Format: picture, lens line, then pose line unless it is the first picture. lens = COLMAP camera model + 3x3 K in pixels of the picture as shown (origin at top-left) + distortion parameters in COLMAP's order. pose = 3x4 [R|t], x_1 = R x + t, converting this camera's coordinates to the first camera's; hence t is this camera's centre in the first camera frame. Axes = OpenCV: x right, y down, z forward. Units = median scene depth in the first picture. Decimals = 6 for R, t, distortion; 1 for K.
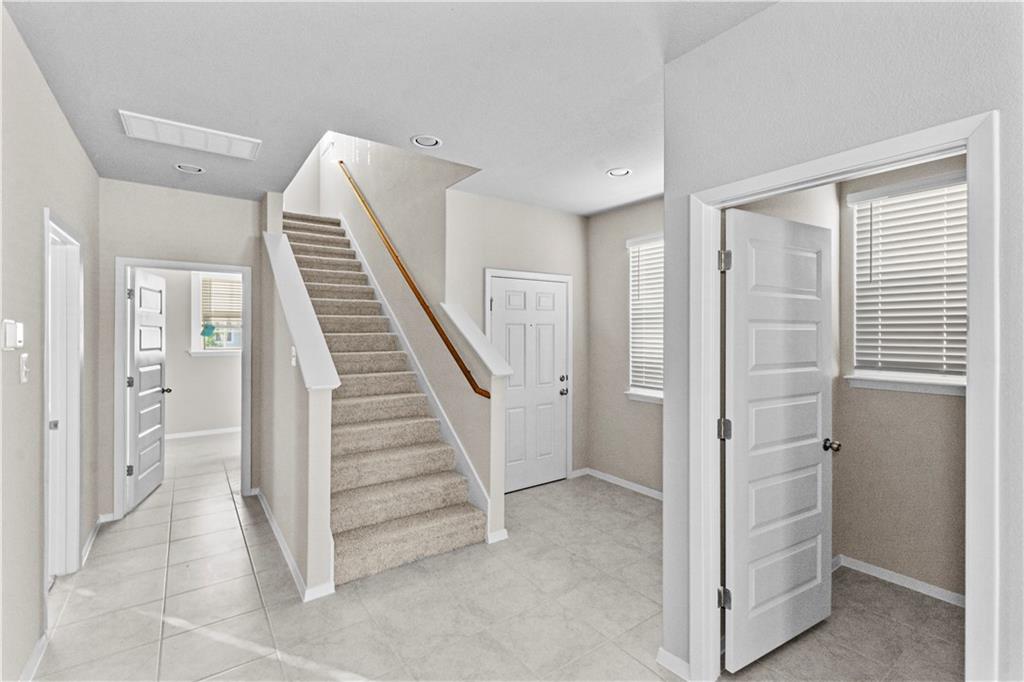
lens RADIAL K [[455.1, 0, 523.9], [0, 455.1, 325.4], [0, 0, 1]] dist [0.000812, 0.000211]
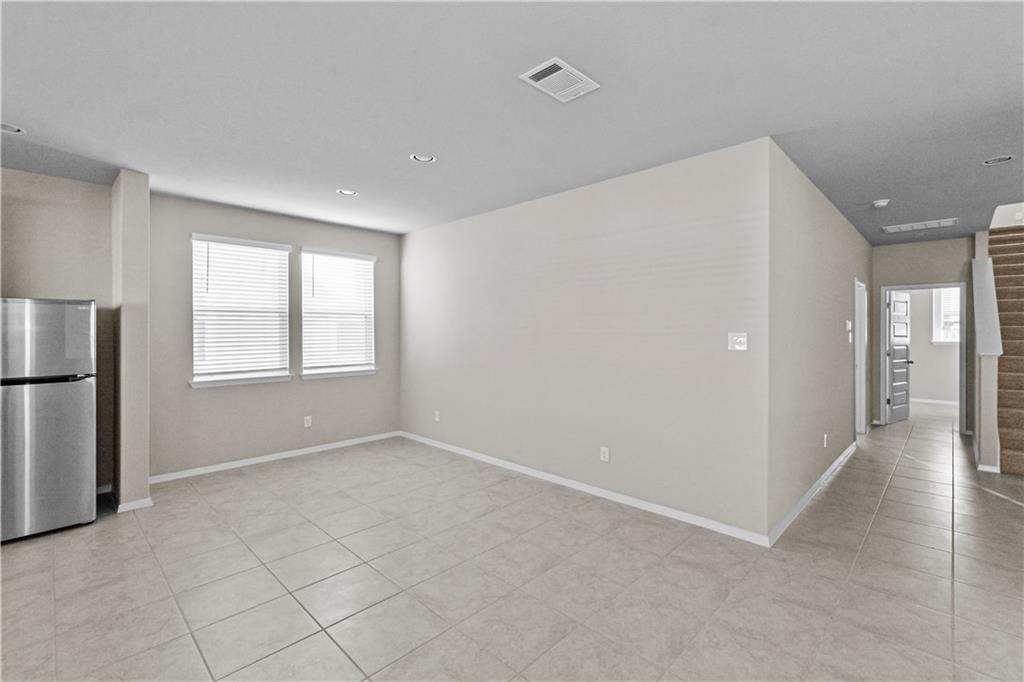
lens RADIAL K [[448.8, 0, 534.7], [0, 448.8, 338.2], [0, 0, 1]] dist [0.001946, 0.000310]
pose [[0.182121, 0.015171, -0.983159, 0.643831], [0.014926, 0.999723, 0.018192, 0.008734], [0.983163, -0.017987, 0.181844, -0.716957]]
